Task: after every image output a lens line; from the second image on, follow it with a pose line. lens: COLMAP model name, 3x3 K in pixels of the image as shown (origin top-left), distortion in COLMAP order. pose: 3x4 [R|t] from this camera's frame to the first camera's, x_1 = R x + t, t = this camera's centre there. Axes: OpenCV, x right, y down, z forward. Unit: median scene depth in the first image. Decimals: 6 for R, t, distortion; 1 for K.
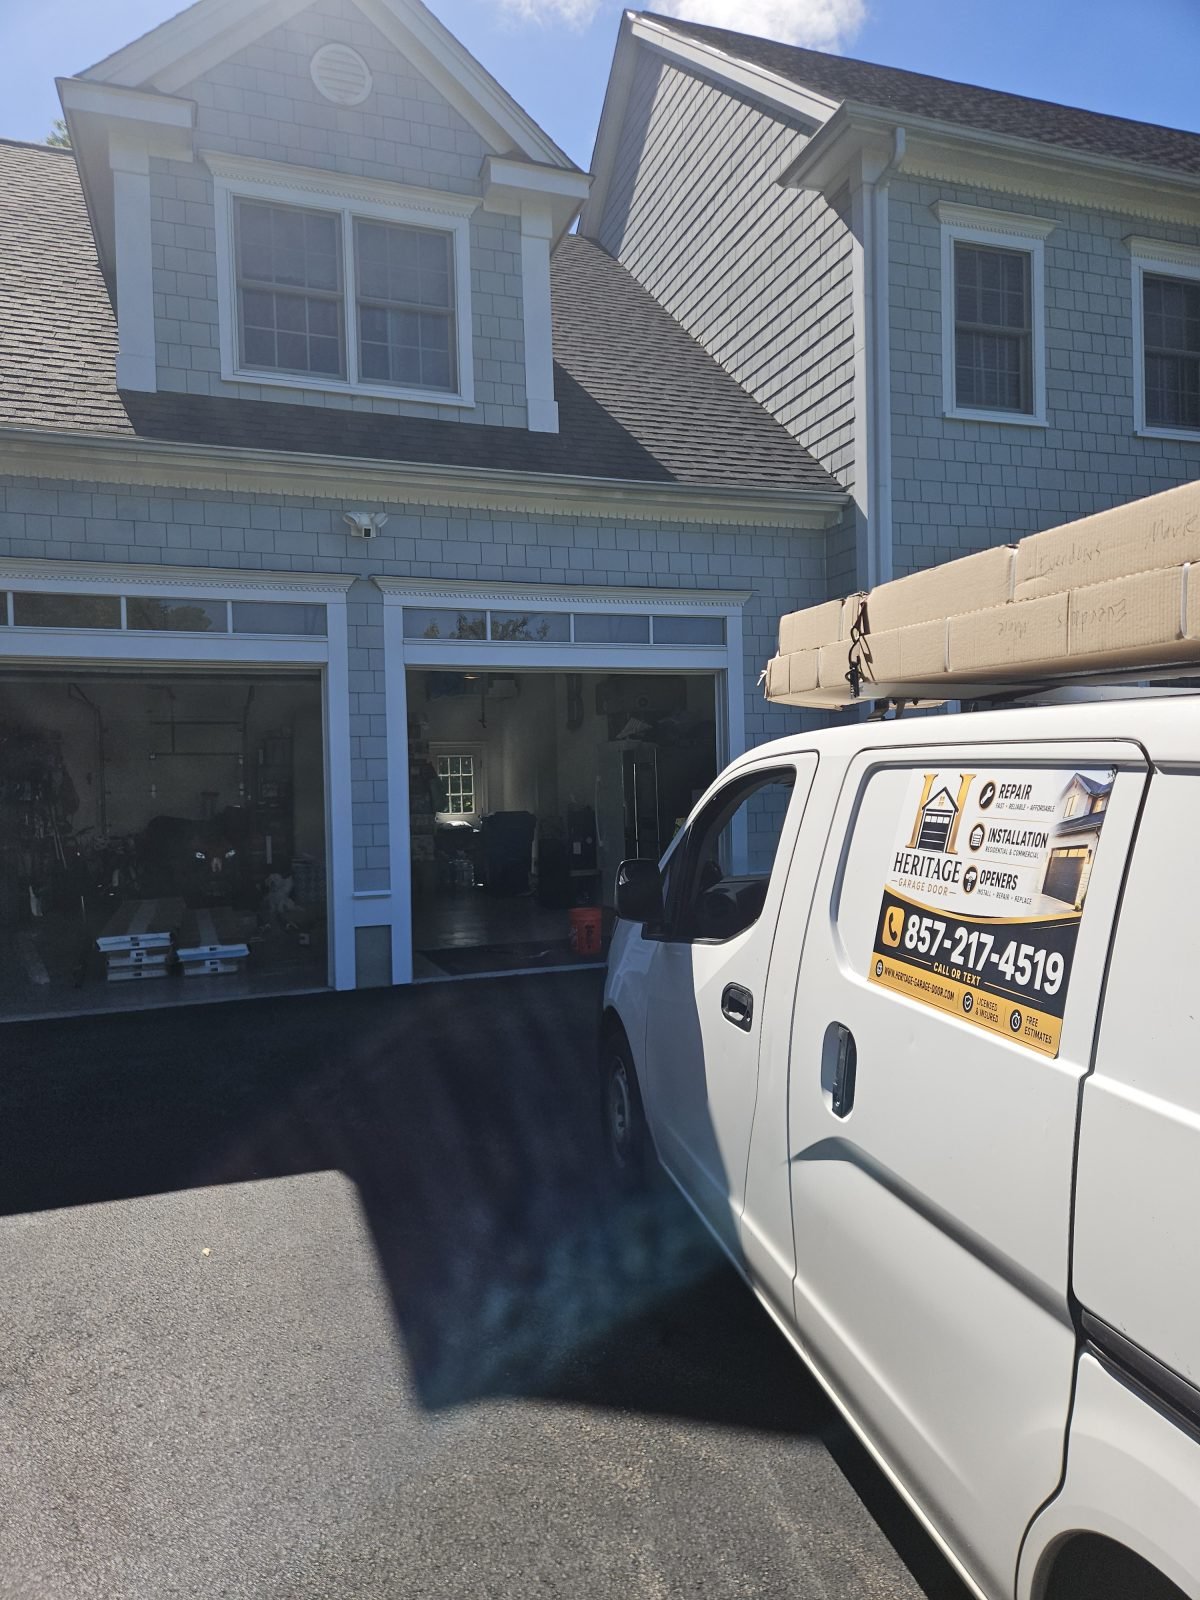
lens RADIAL K [[1109.8, 0, 603.8], [0, 1109.8, 804.5], [0, 0, 1]] dist [0.008998, -0.000050]
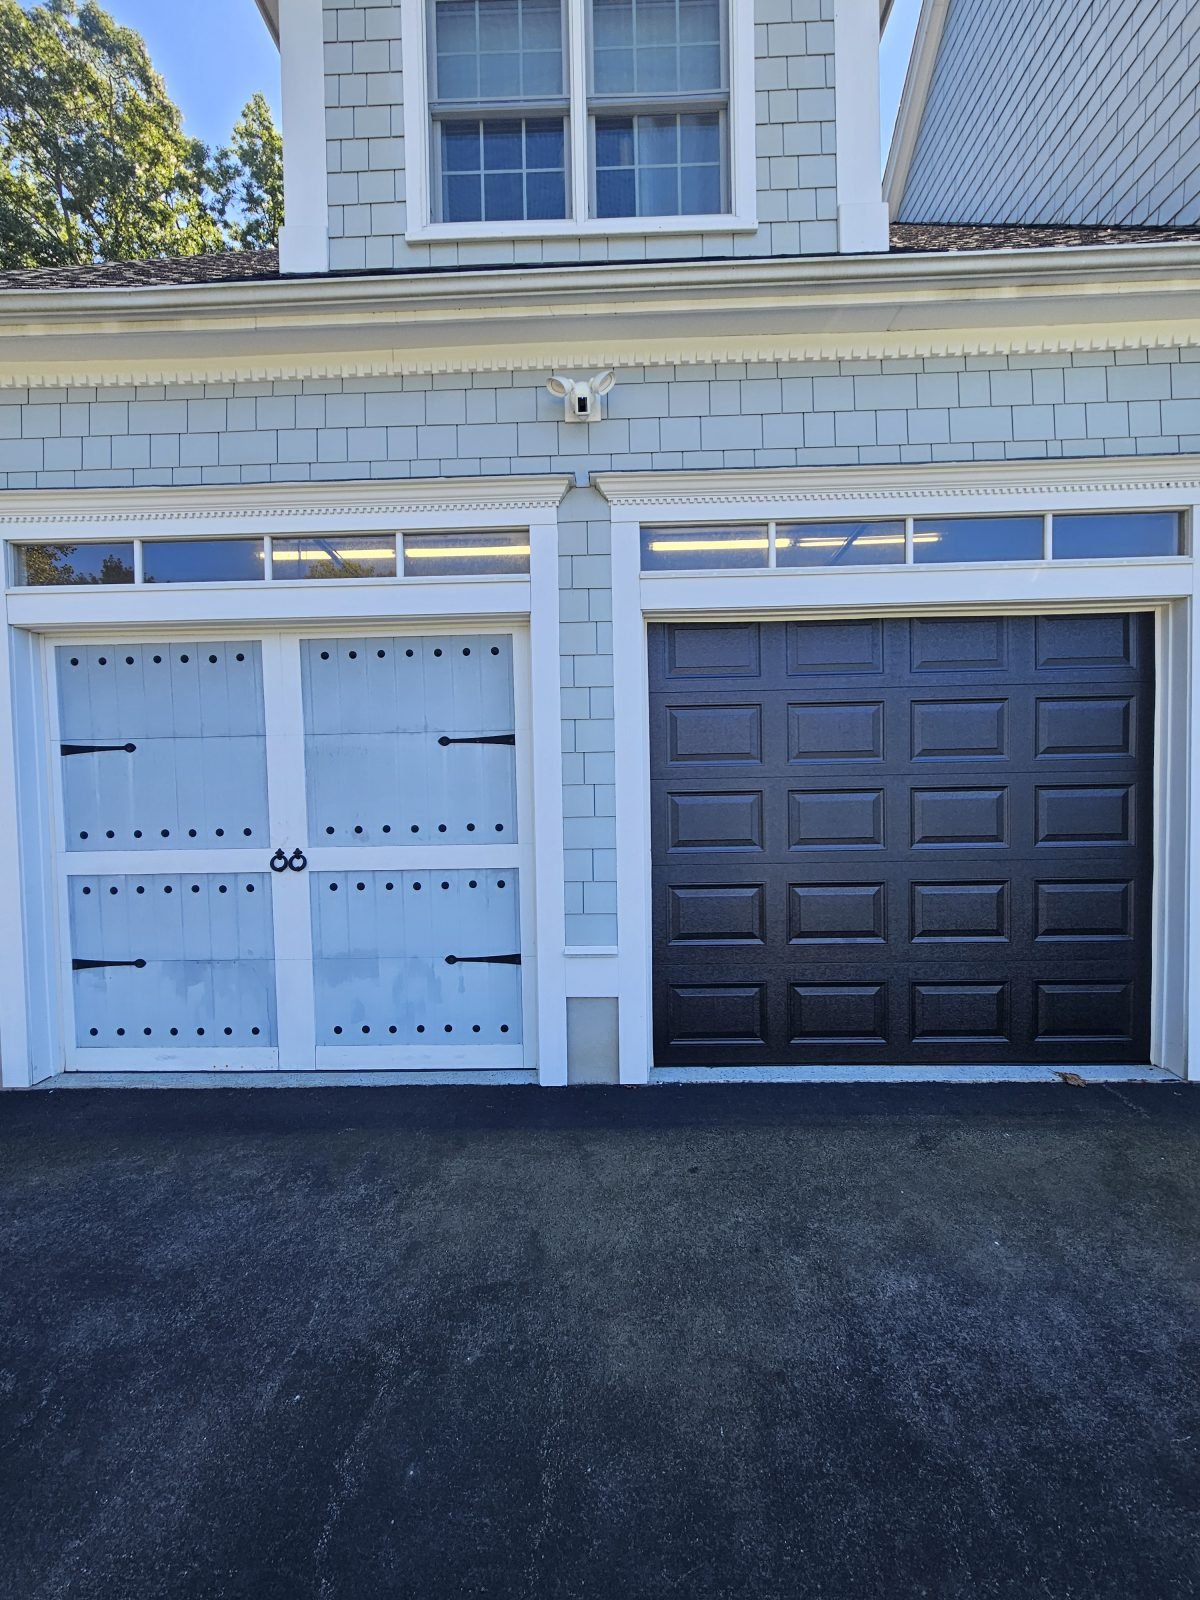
lens RADIAL K [[644.4, 0, 603.1], [0, 644.4, 796.1], [0, 0, 1]] dist [0.000523, 0.000247]
pose [[0.933976, 0.015853, -0.356983, -0.061353], [-0.009606, 0.999768, 0.019266, -0.022172], [0.357206, -0.014565, 0.933912, 0.629300]]
